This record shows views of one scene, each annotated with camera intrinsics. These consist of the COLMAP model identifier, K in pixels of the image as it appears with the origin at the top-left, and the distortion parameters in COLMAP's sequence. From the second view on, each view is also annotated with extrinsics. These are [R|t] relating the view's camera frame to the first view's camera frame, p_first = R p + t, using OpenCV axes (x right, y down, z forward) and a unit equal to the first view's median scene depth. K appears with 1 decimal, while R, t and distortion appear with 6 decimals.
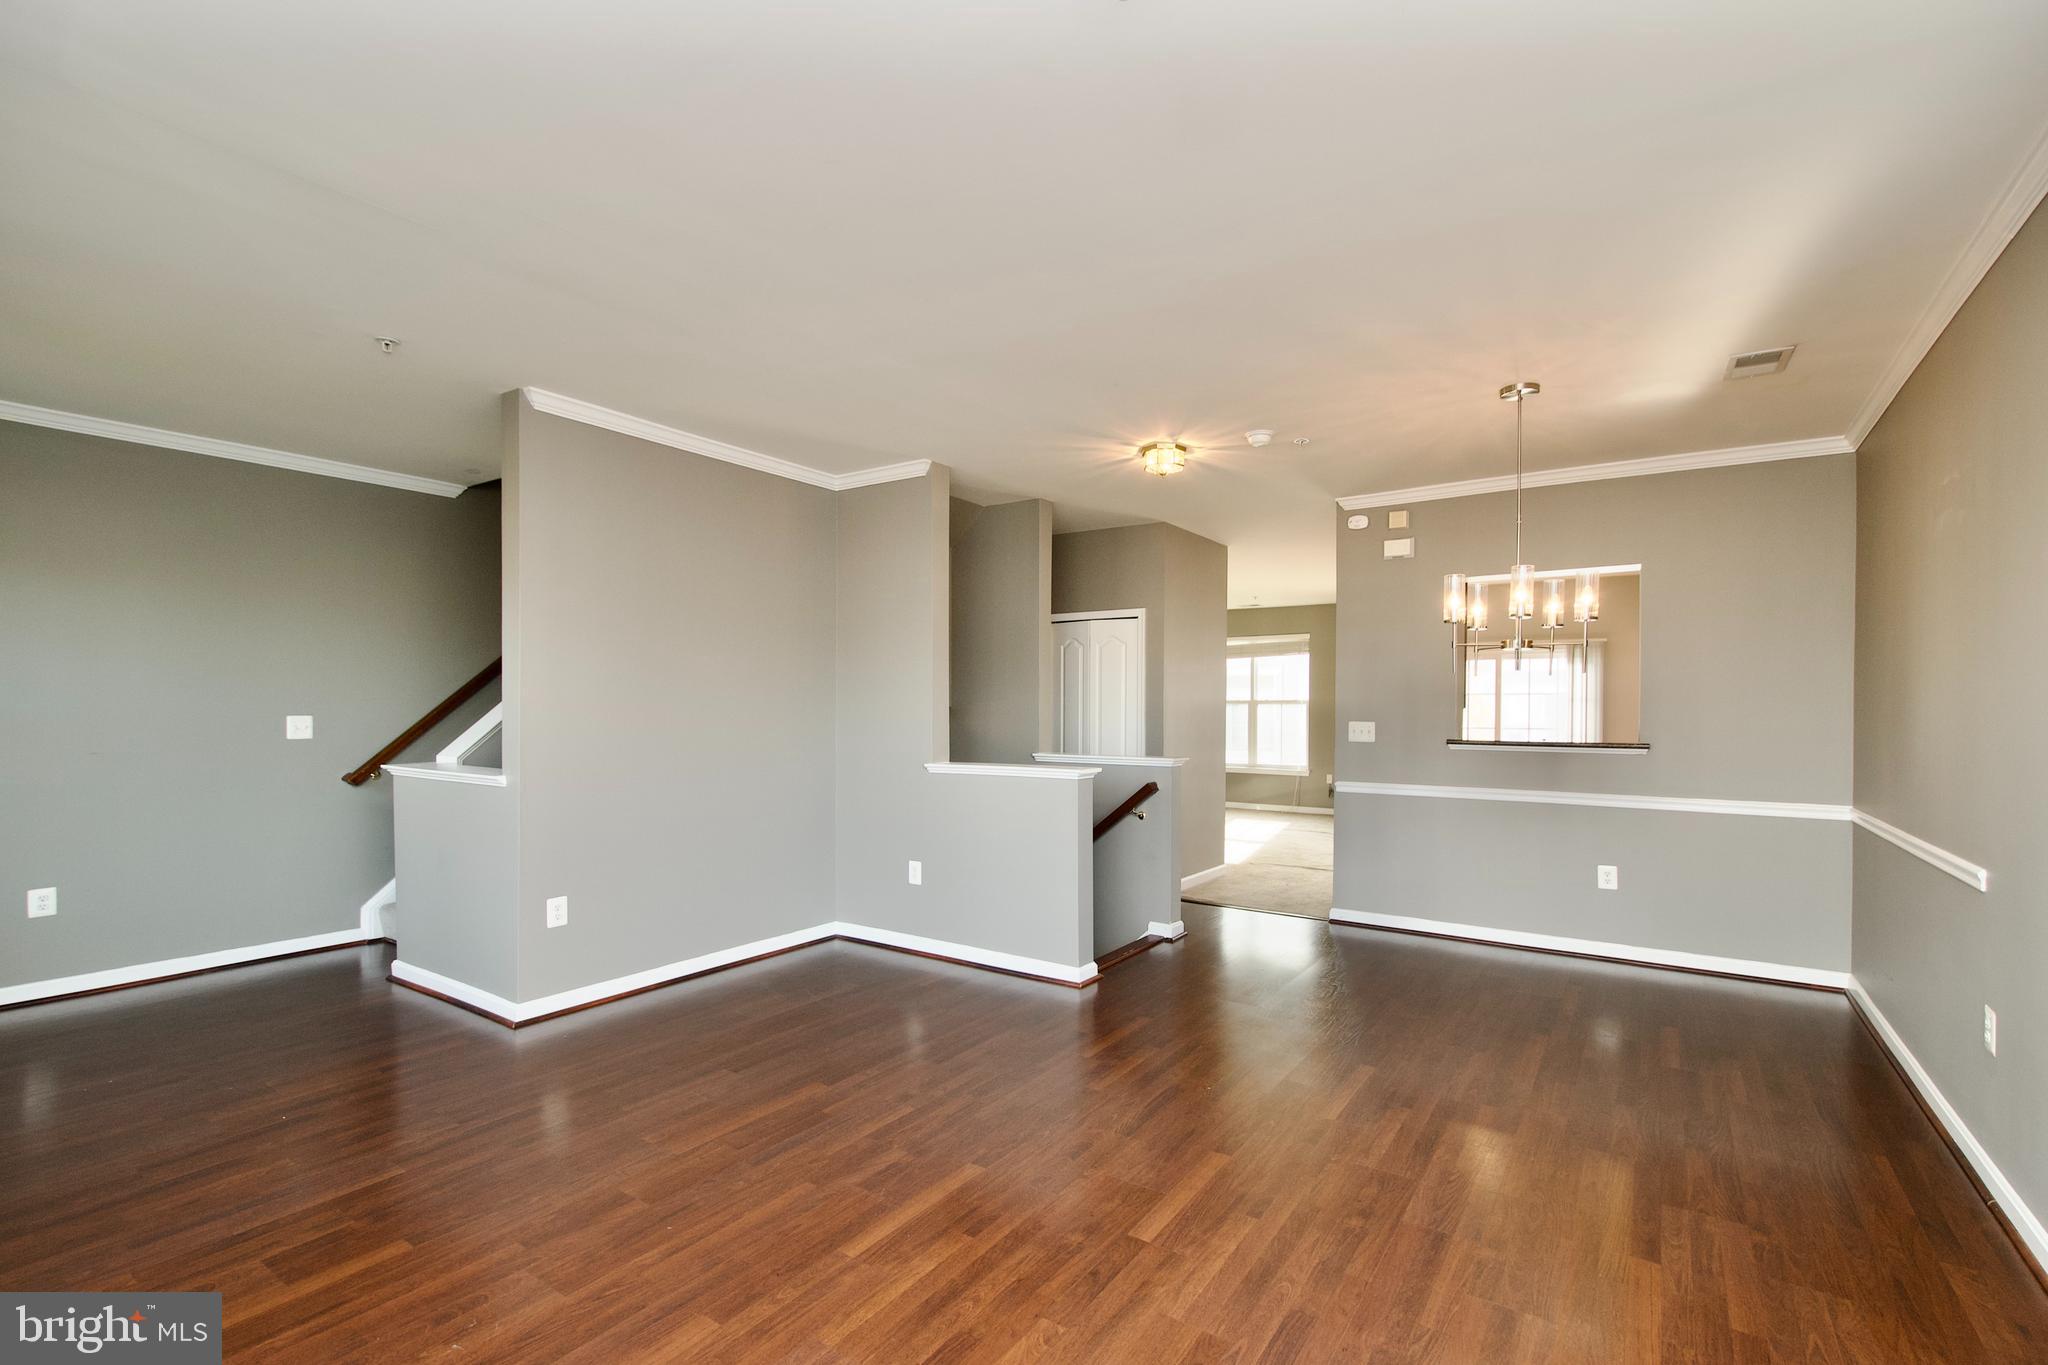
lens RADIAL K [[912.1, 0, 1038.8], [0, 912.1, 712.9], [0, 0, 1]] dist [0.013268, -0.008533]
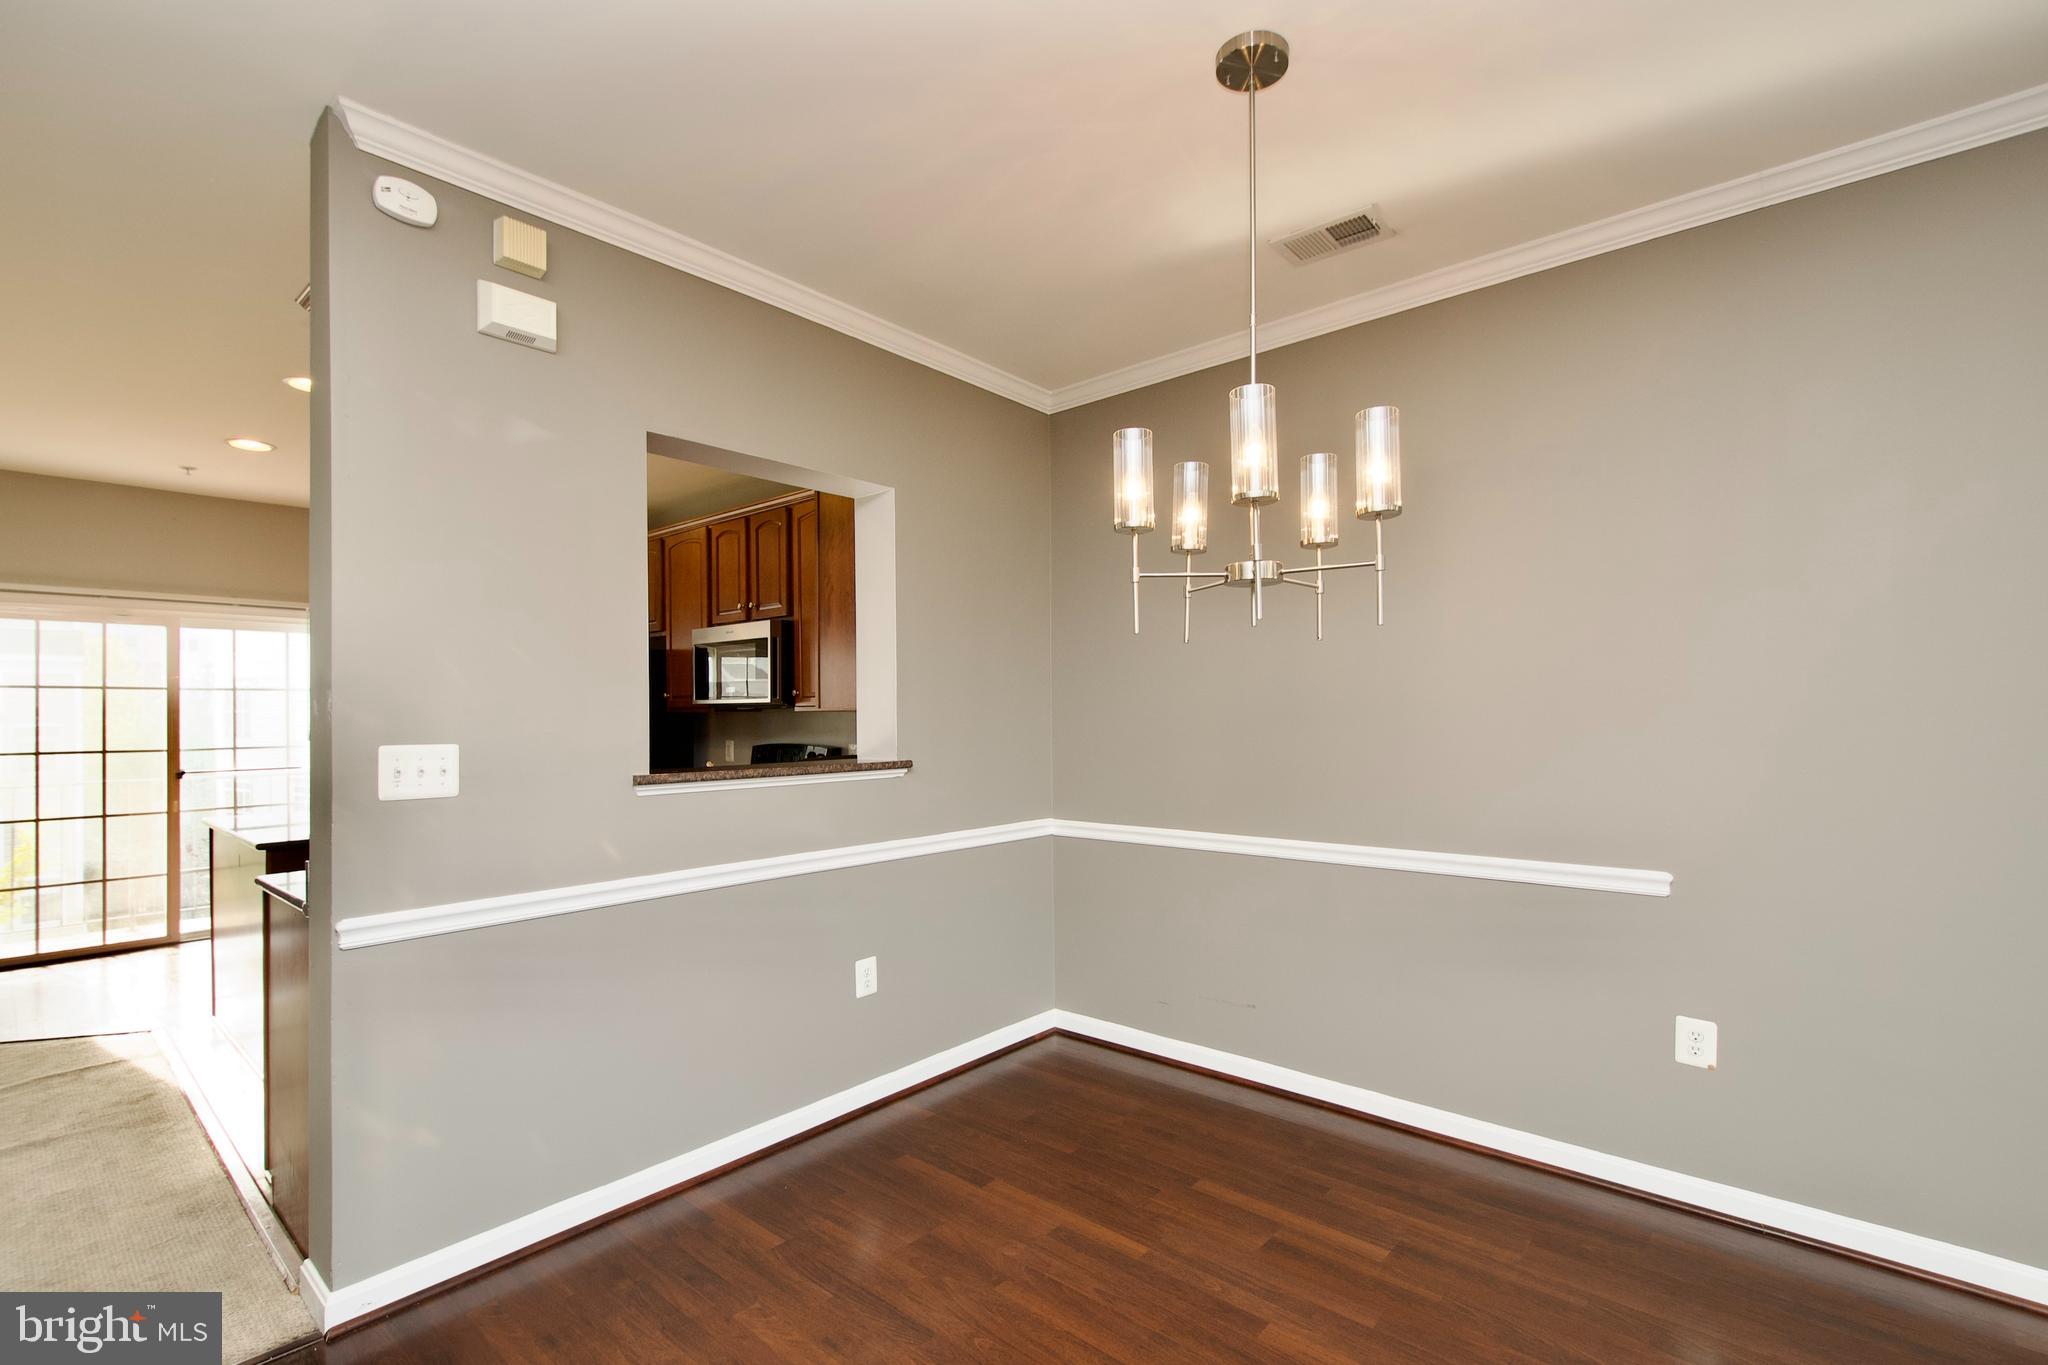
lens RADIAL K [[912.1, 0, 1038.8], [0, 912.1, 712.9], [0, 0, 1]] dist [0.013268, -0.008533]
pose [[0.110743, -0.003643, 0.993842, 0.018199], [0.011428, 0.999932, 0.002392, -0.002034], [-0.993783, 0.011093, 0.110777, 1.128880]]
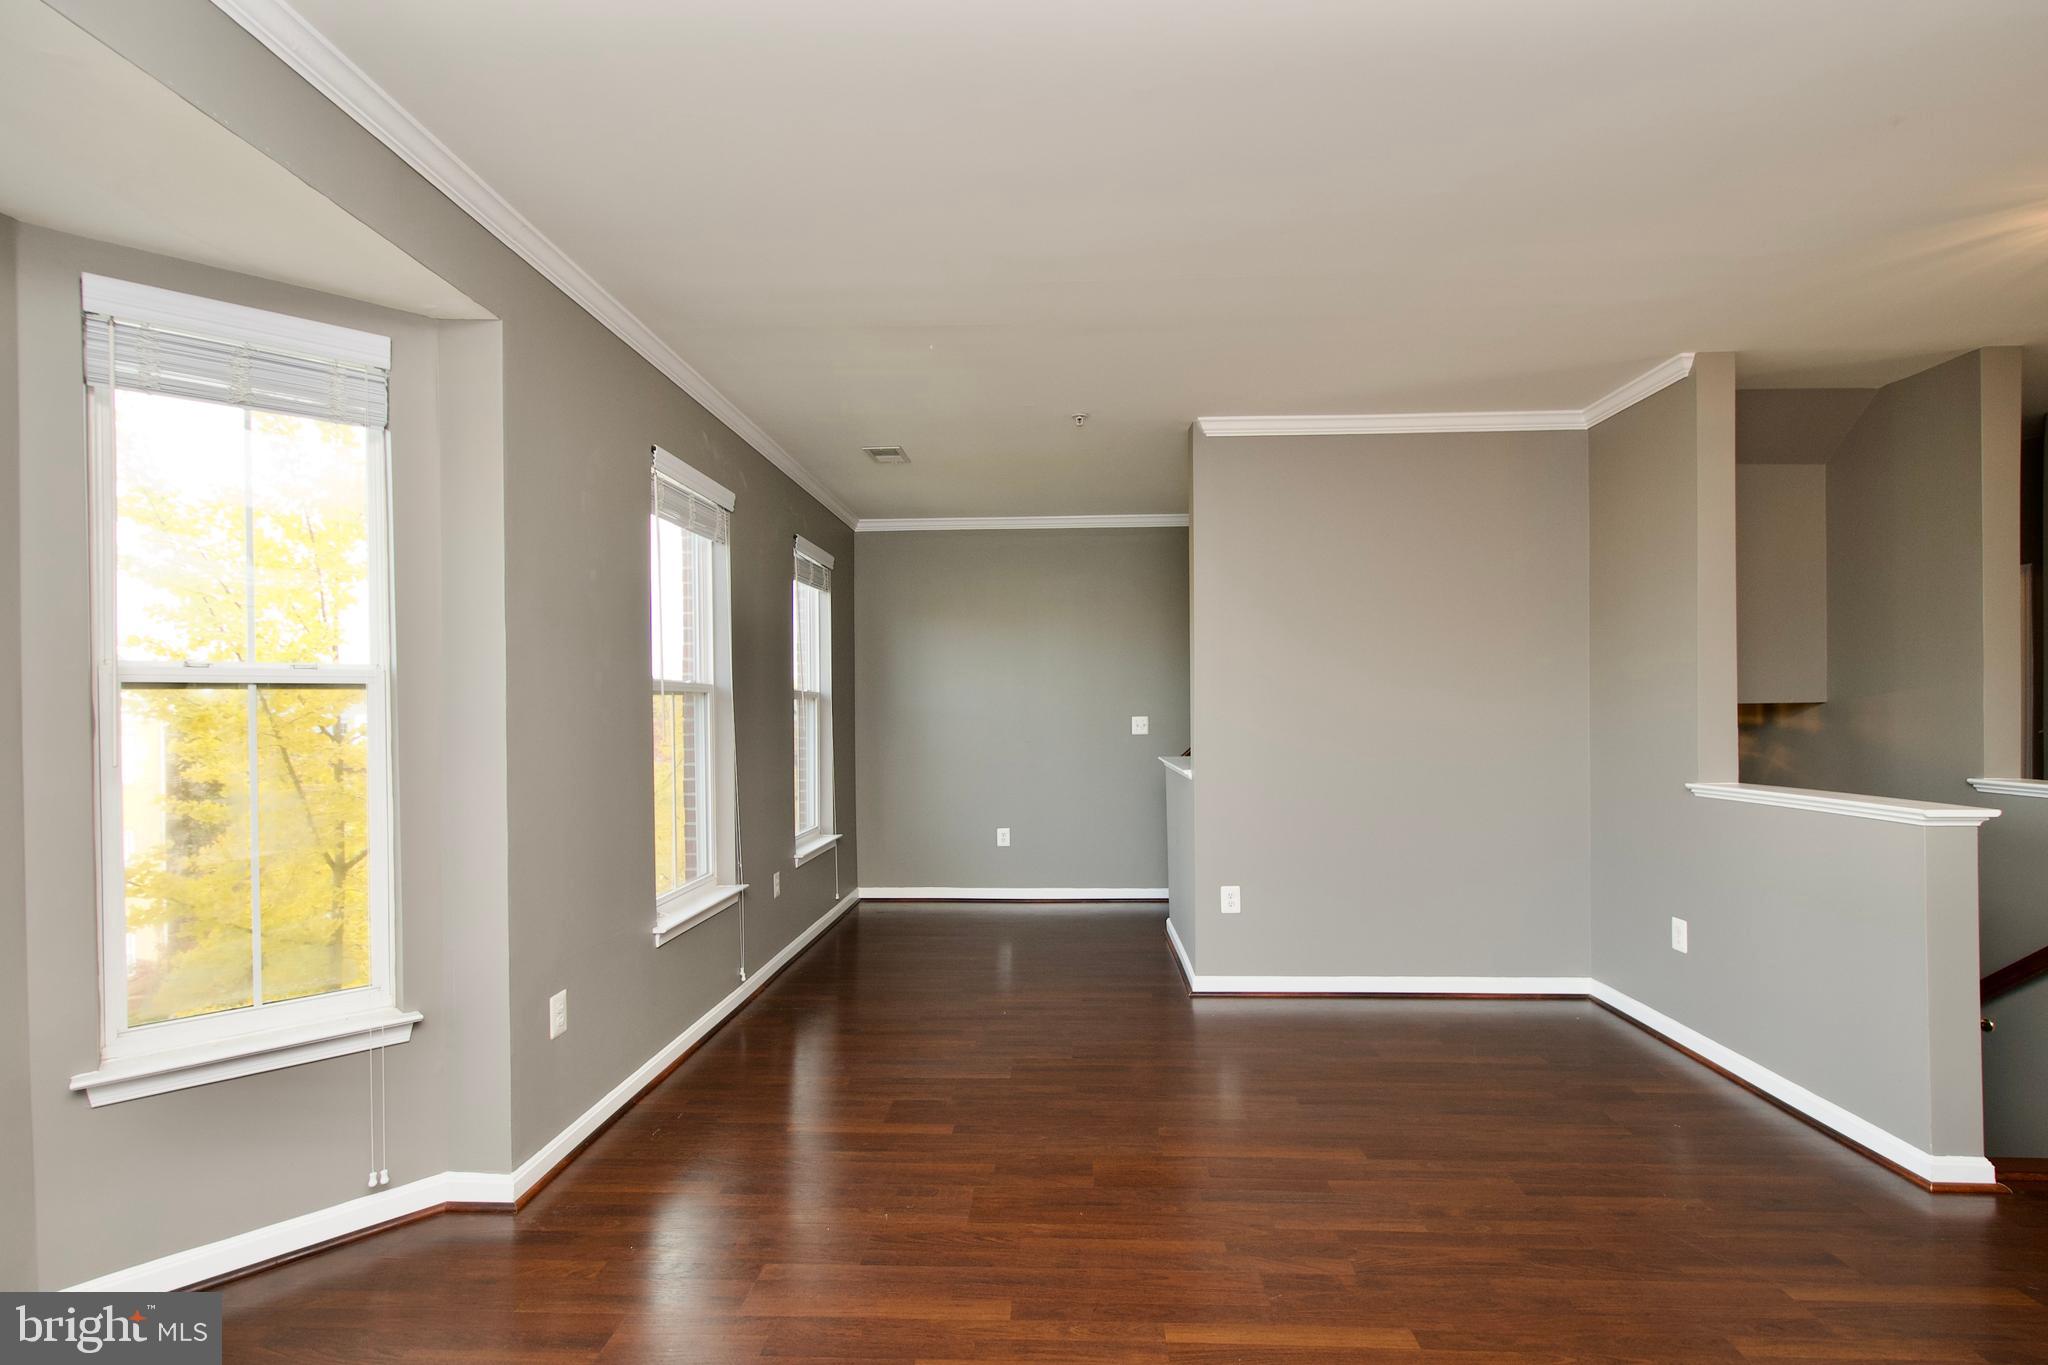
lens RADIAL K [[912.1, 0, 1038.8], [0, 912.1, 712.9], [0, 0, 1]] dist [0.013268, -0.008533]
pose [[0.526925, -0.004379, -0.849900, 0.293824], [0.003860, 0.999989, -0.002759, 0.001809], [0.849903, -0.001827, 0.526936, 0.275855]]
